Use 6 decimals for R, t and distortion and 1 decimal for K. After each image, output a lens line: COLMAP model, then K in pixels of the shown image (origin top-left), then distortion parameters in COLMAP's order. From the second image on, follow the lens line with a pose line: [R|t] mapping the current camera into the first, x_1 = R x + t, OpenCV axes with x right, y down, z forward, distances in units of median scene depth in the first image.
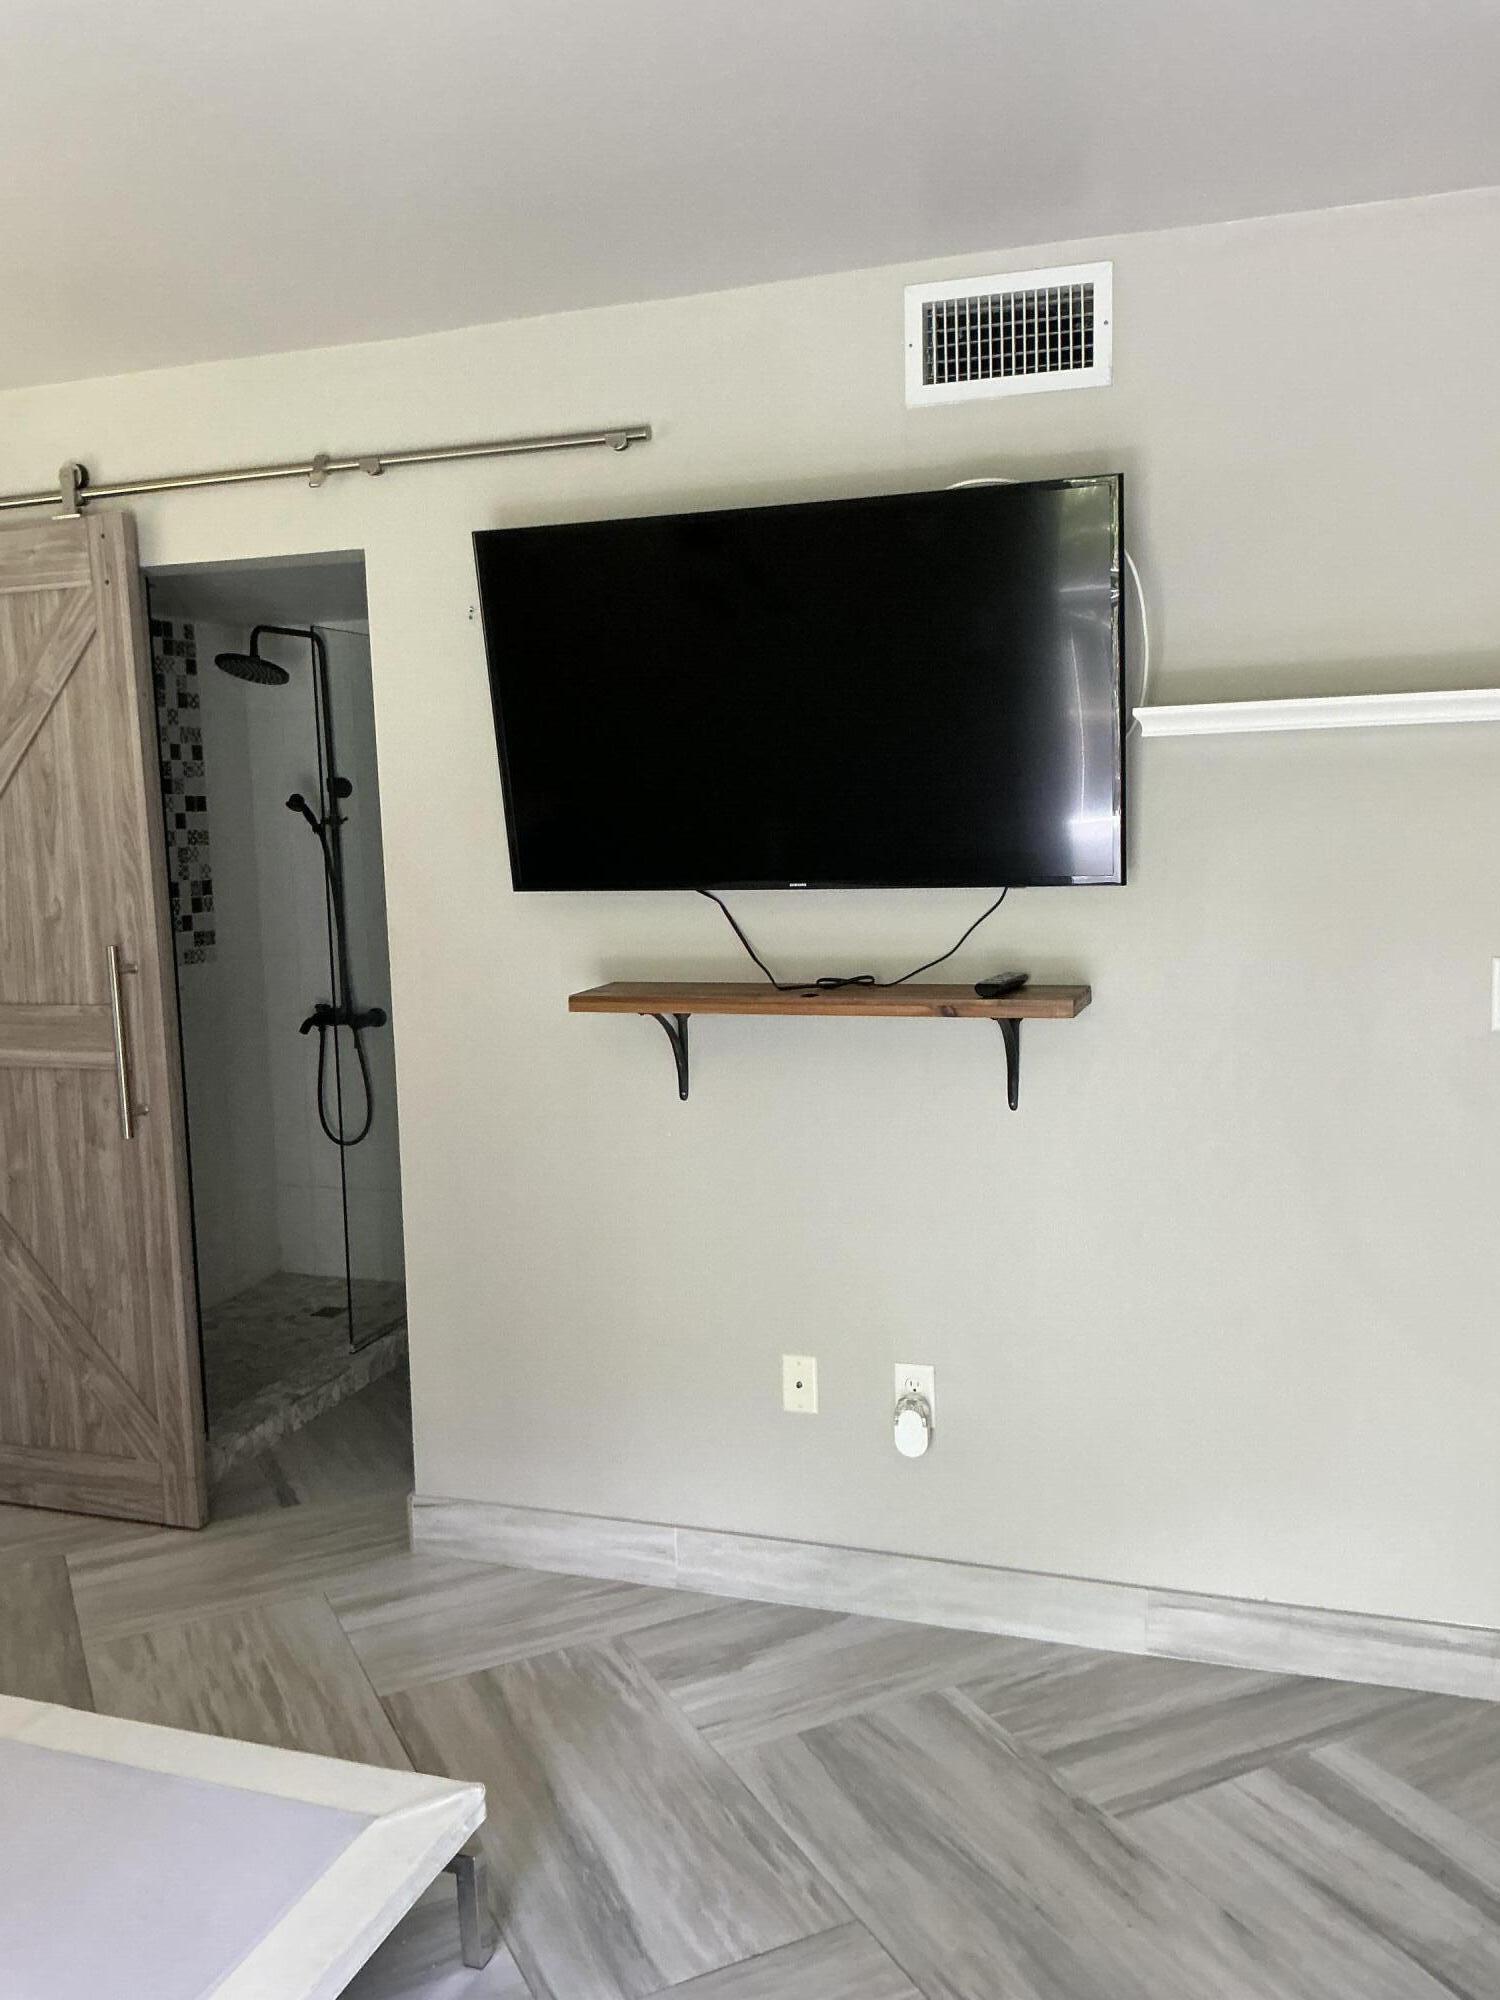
lens RADIAL K [[1648.2, 0, 750.0], [0, 1648.2, 1000.0], [0, 0, 1]] dist [0.134781, -0.282173]
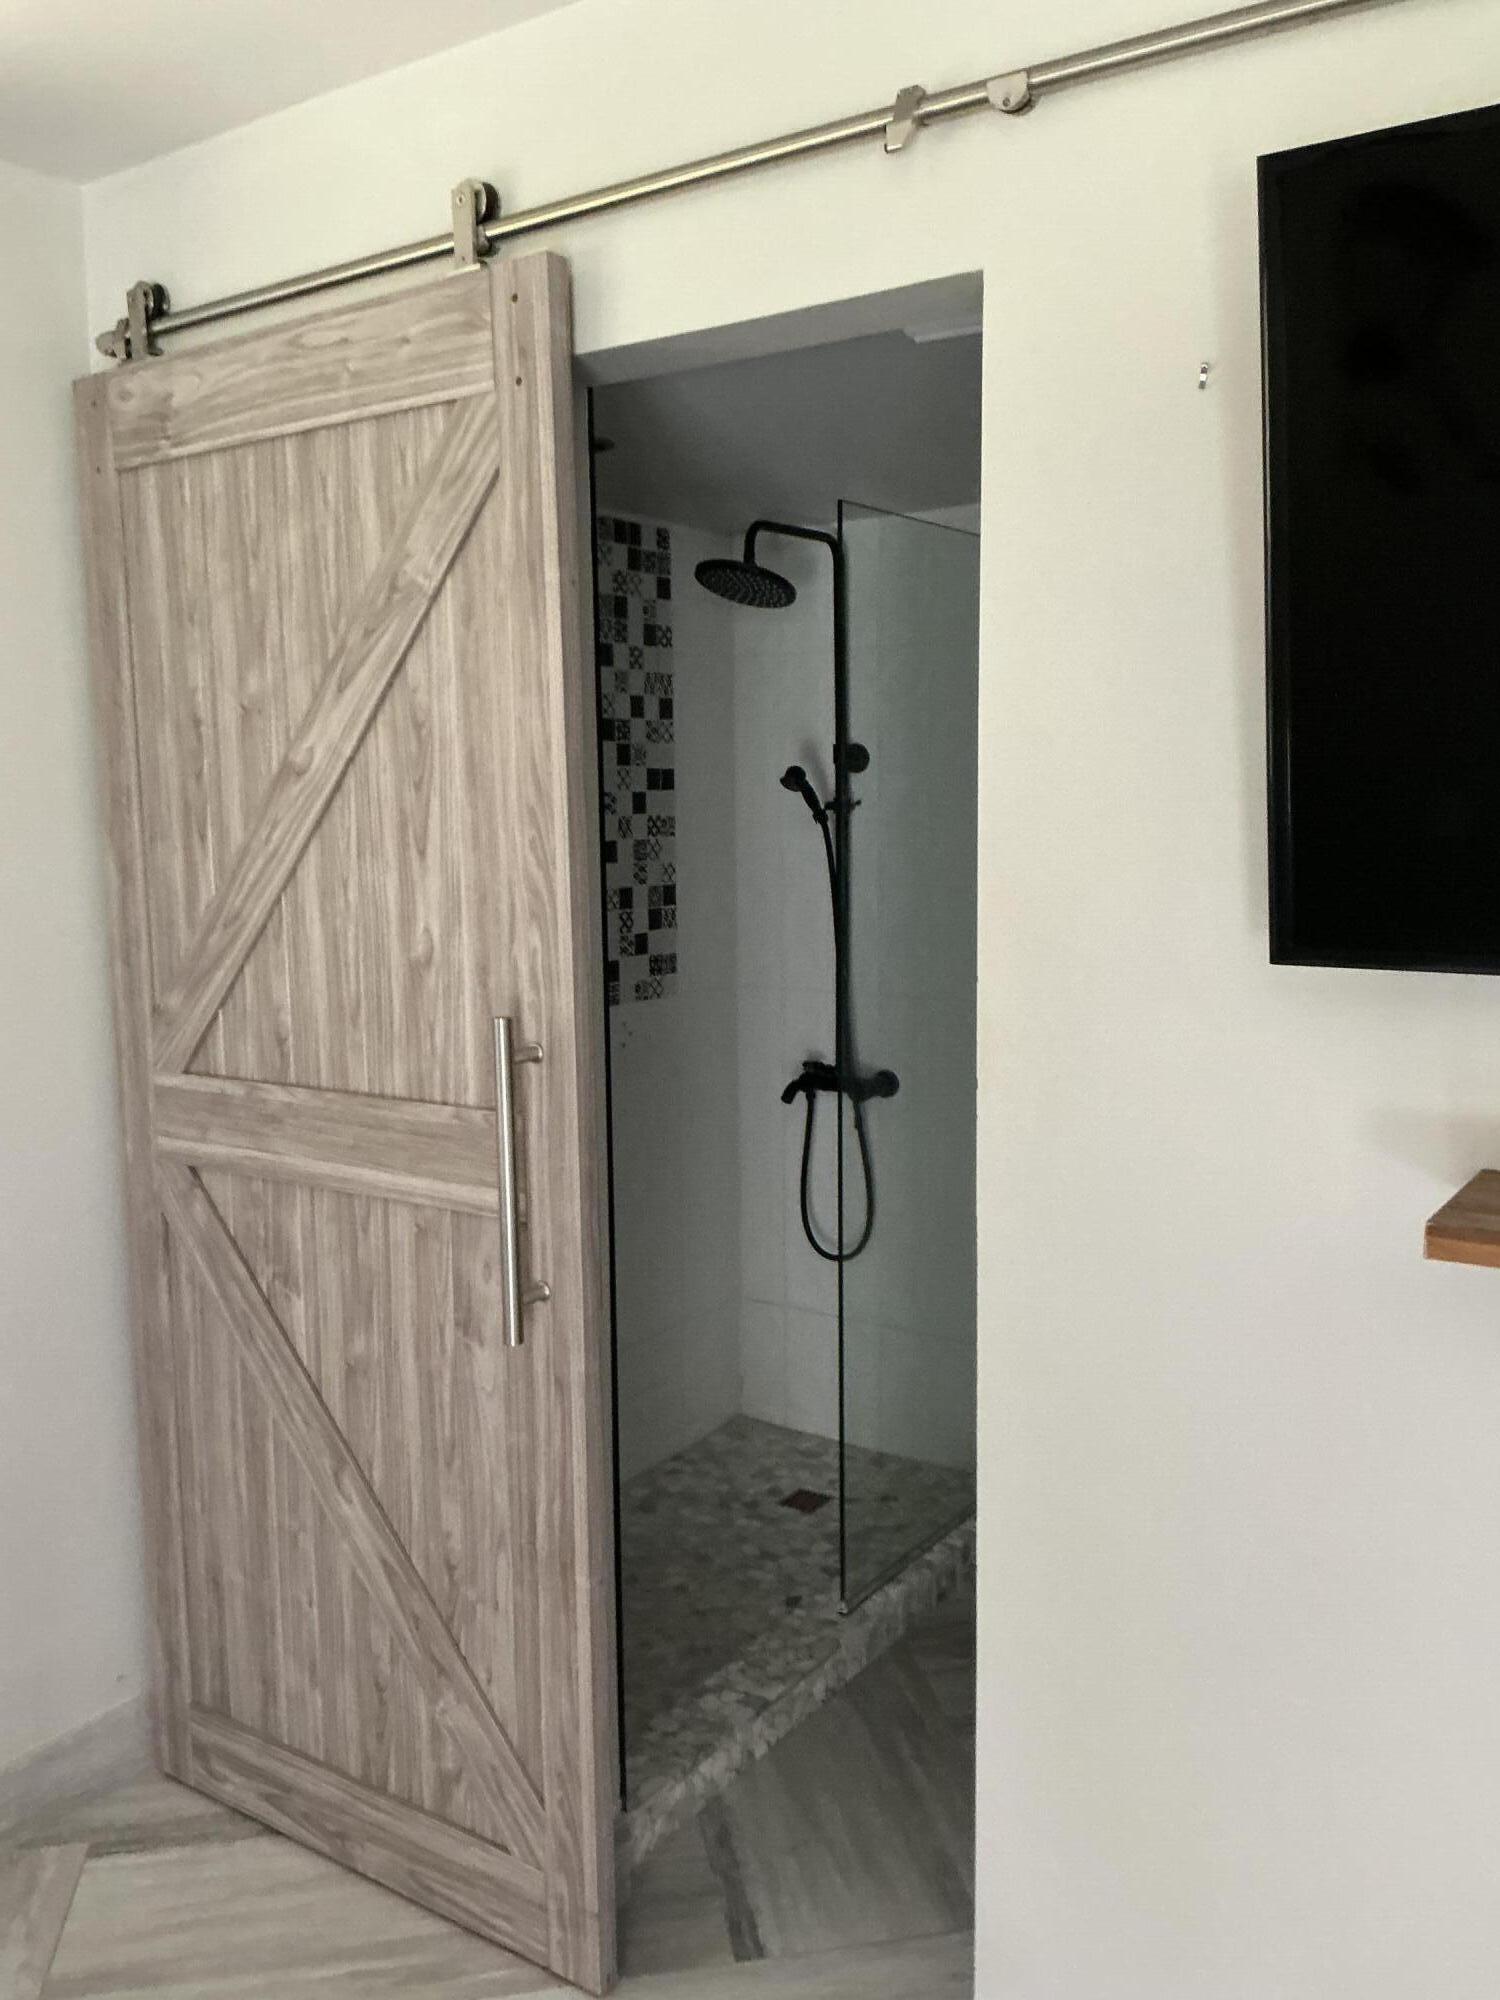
lens RADIAL K [[1648.2, 0, 750.0], [0, 1648.2, 1000.0], [0, 0, 1]] dist [0.134781, -0.282173]
pose [[0.962674, 0.049258, -0.266145, -0.136998], [-0.046518, 0.998780, 0.016591, -0.049347], [0.266637, -0.003591, 0.963790, 0.440672]]
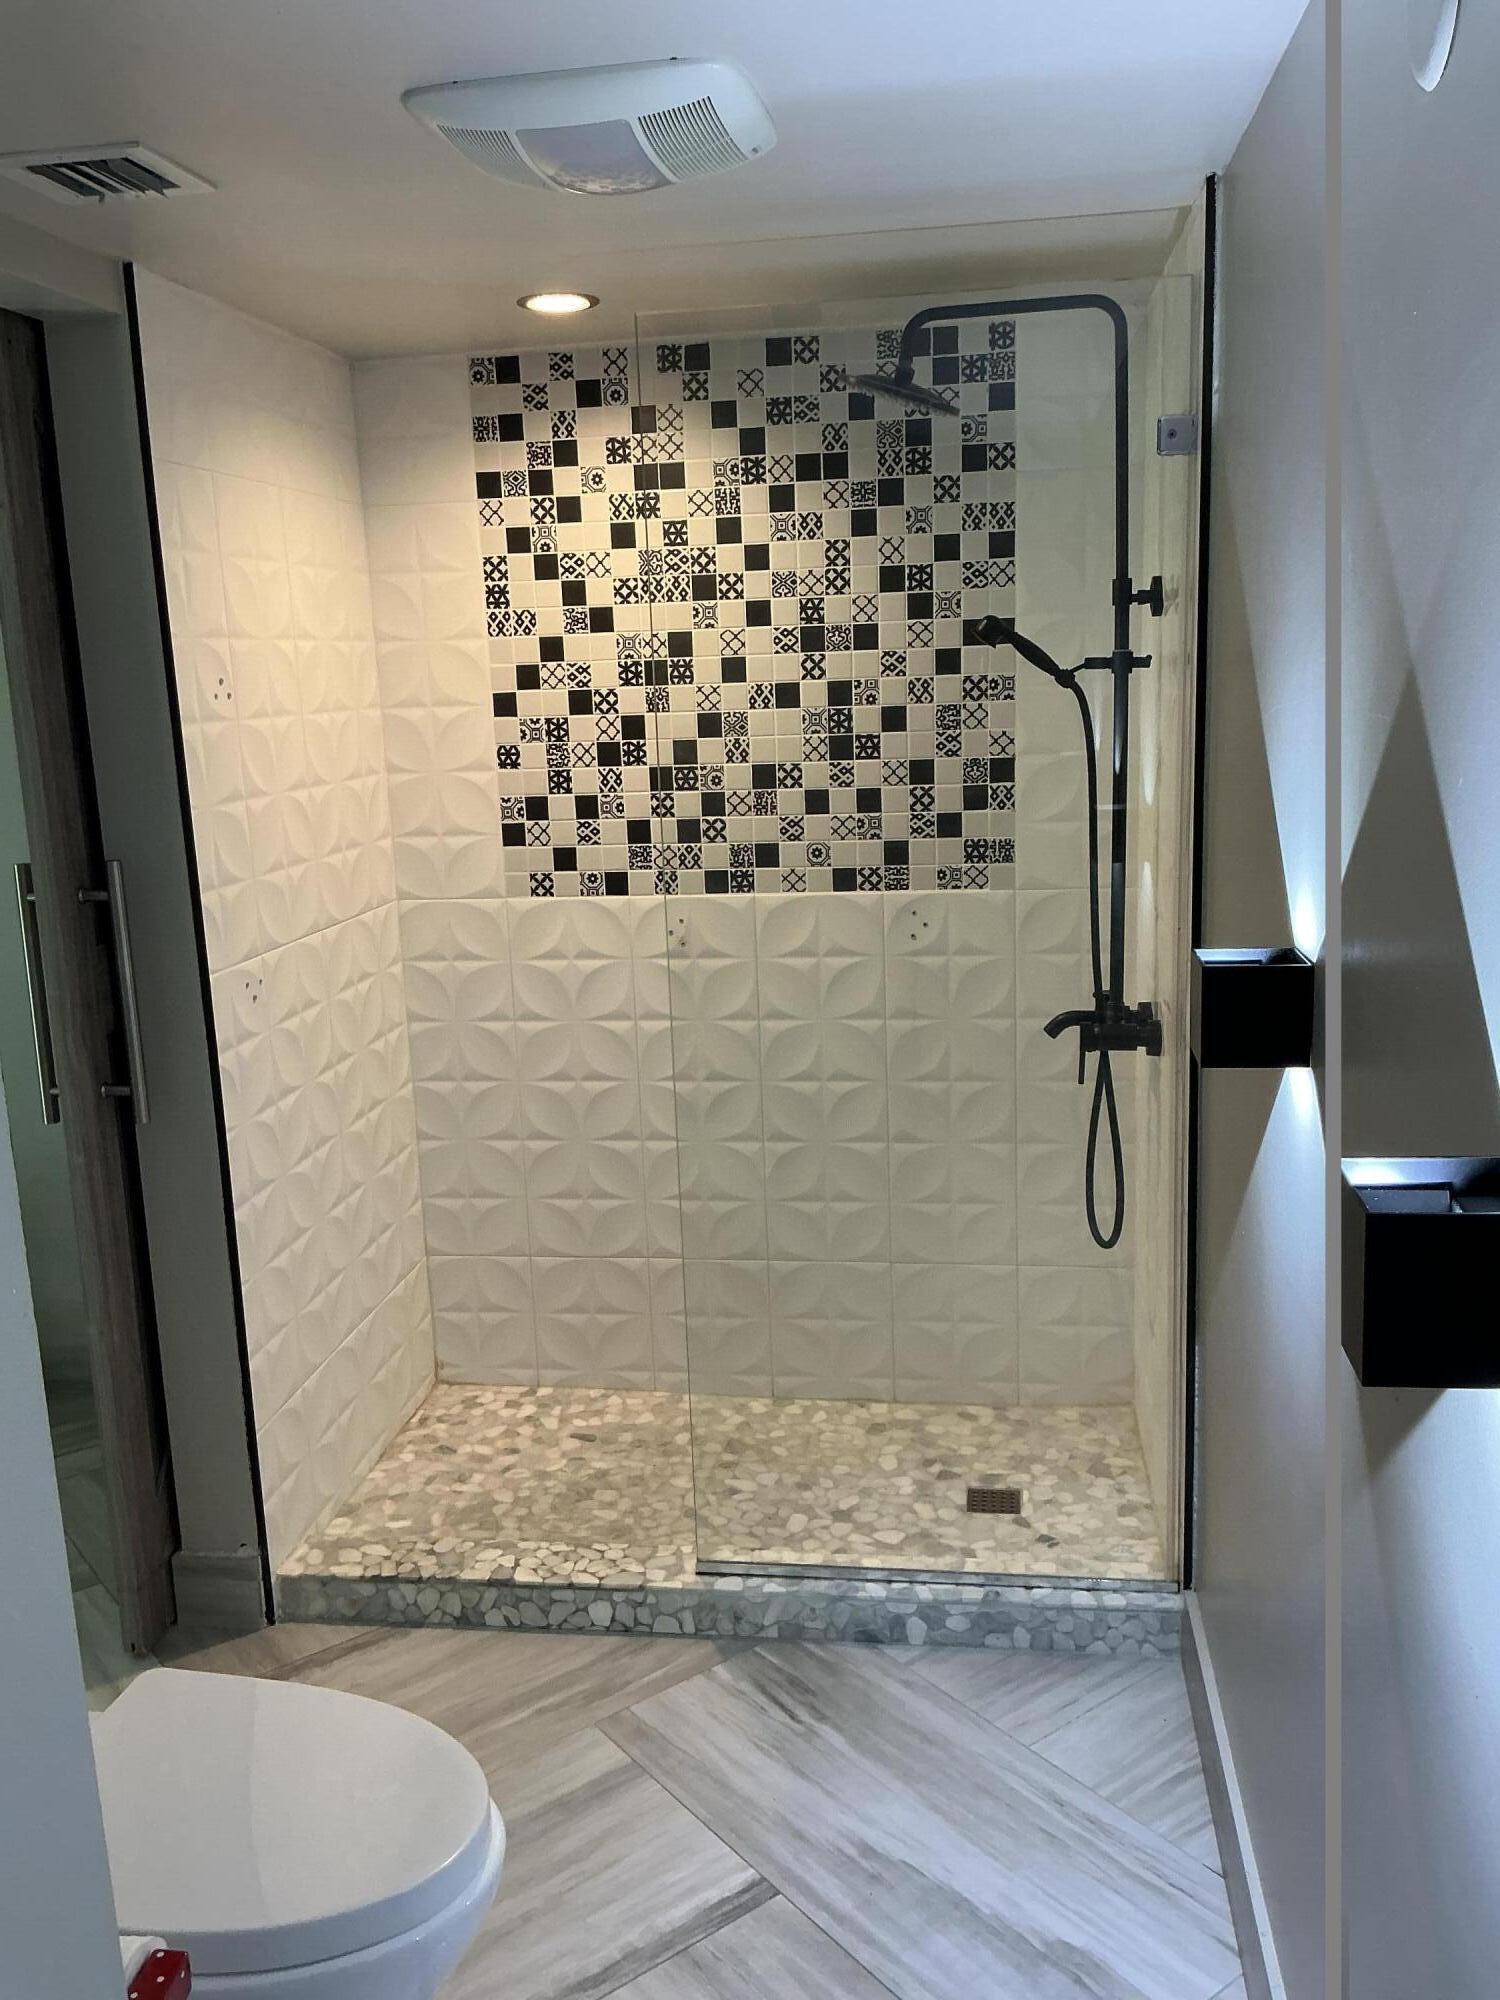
lens RADIAL K [[1648.2, 0, 750.0], [0, 1648.2, 1000.0], [0, 0, 1]] dist [0.134781, -0.282173]
pose [[0.190578, 0.219554, -0.956805, 0.368185], [-0.083953, 0.974743, 0.206948, -0.145083], [0.978076, 0.040887, 0.204197, 1.101719]]
